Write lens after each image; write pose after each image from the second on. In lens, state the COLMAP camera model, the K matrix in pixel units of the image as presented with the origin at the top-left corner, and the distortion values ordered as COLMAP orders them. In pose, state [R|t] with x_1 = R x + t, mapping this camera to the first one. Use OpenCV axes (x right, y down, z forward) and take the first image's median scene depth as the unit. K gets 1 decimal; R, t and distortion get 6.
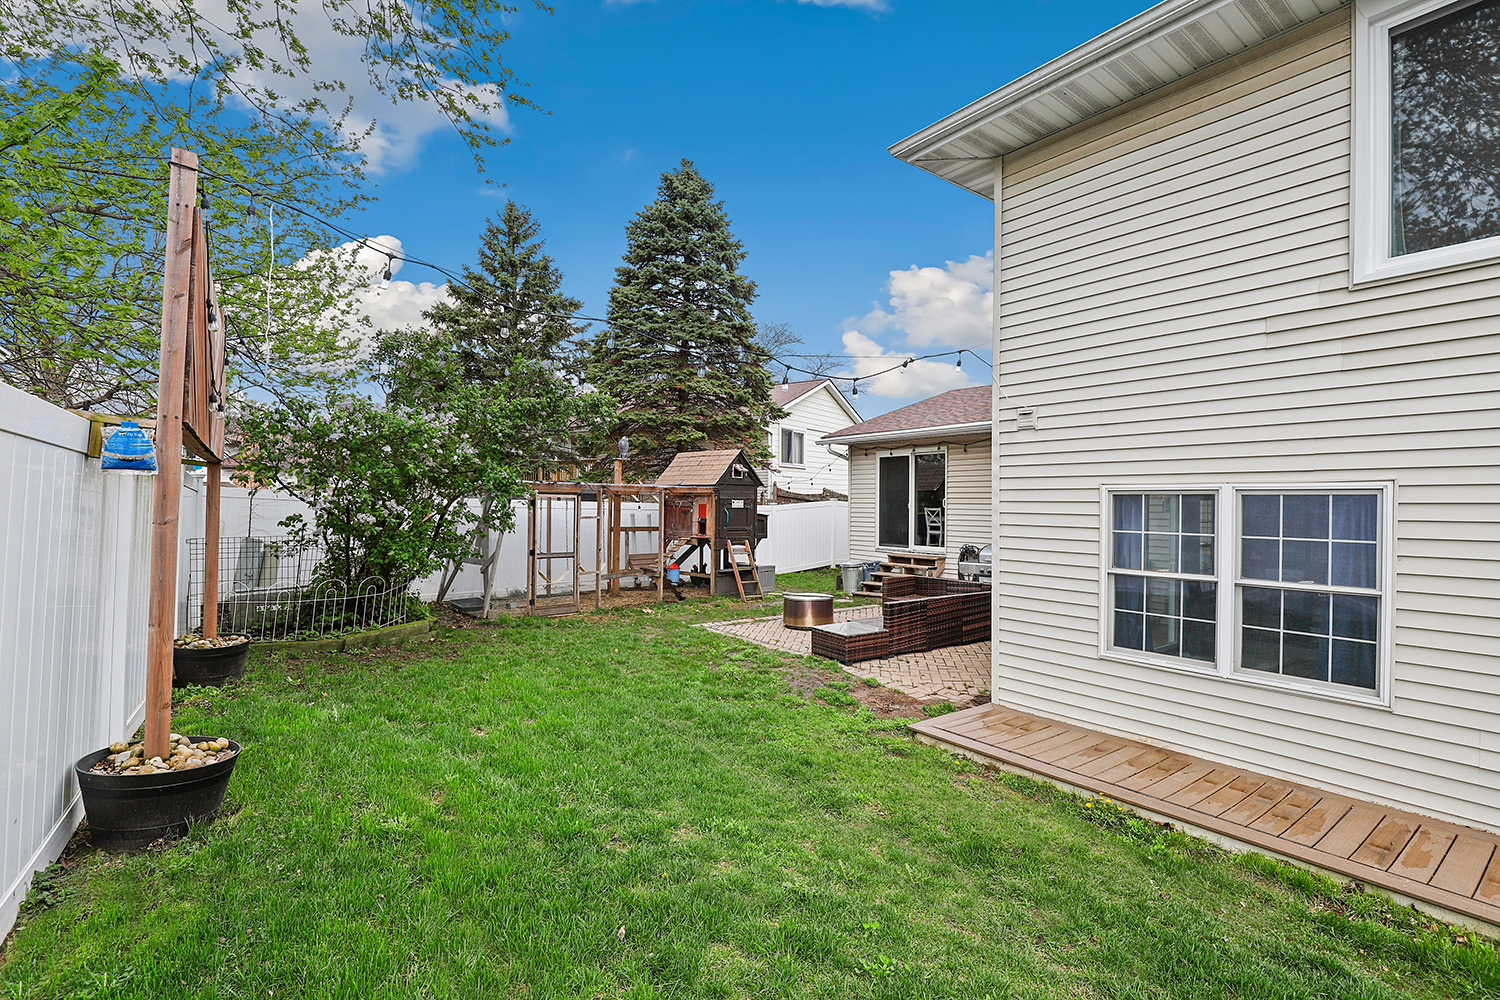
lens RADIAL K [[690.6, 0, 760.1], [0, 690.6, 512.8], [0, 0, 1]] dist [-0.020705, 0.000067]
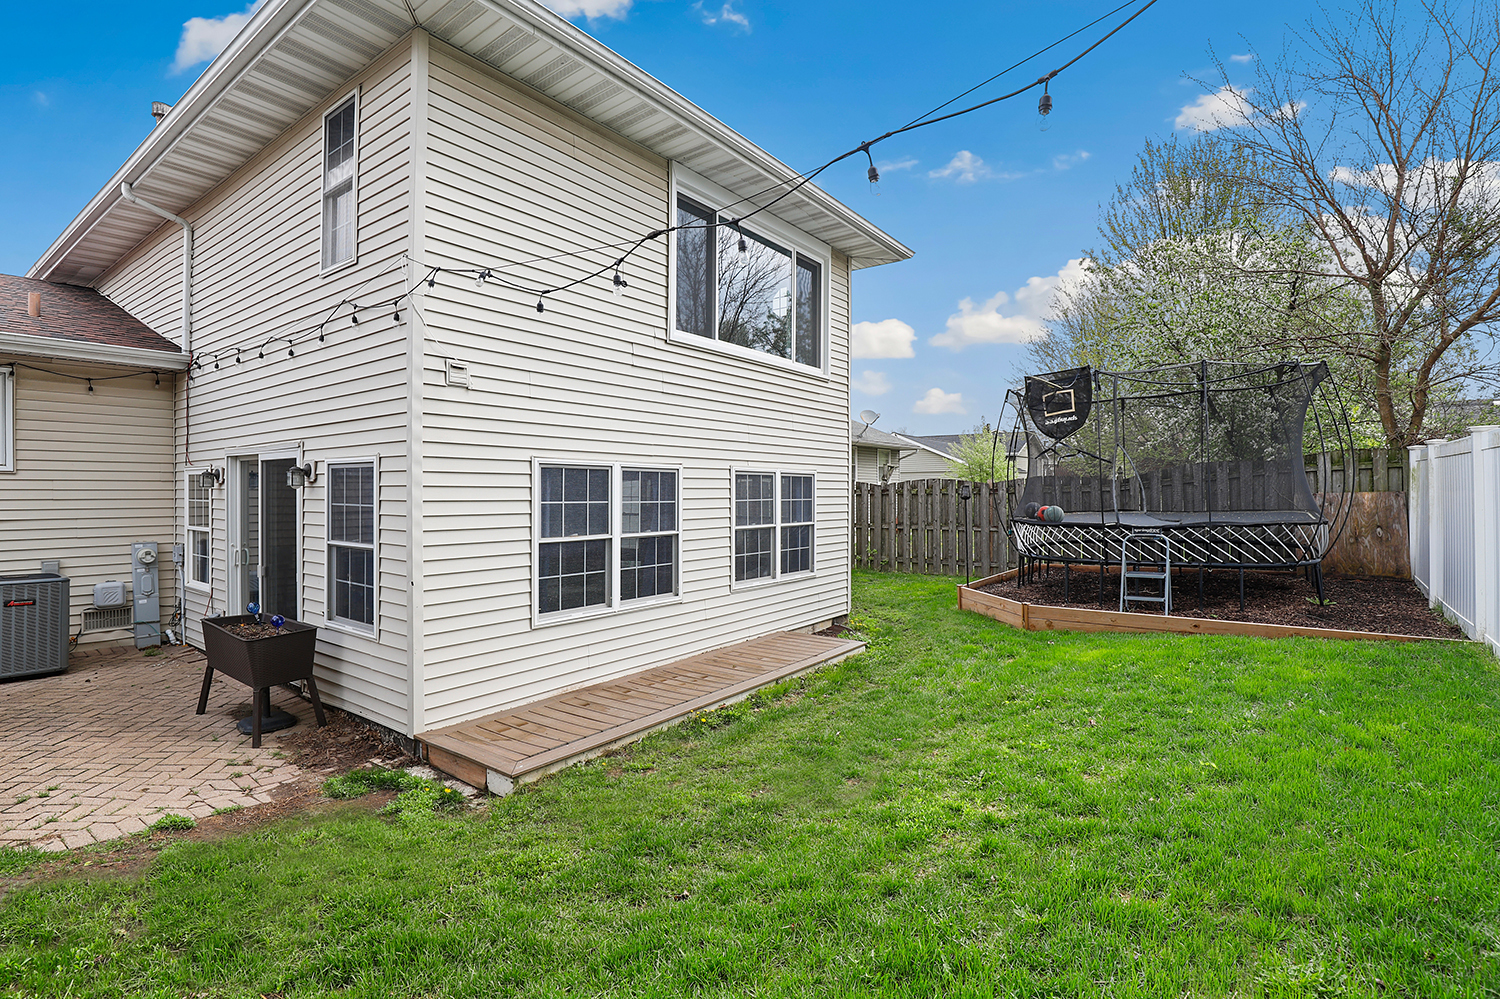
lens RADIAL K [[720.0, 0, 754.5], [0, 720.0, 482.3], [0, 0, 1]] dist [-0.000370, 0.000009]
pose [[-0.283650, -0.005314, 0.958913, -0.715032], [0.001802, 0.999980, 0.006075, -0.011583], [-0.958926, 0.003451, -0.283635, 1.153165]]
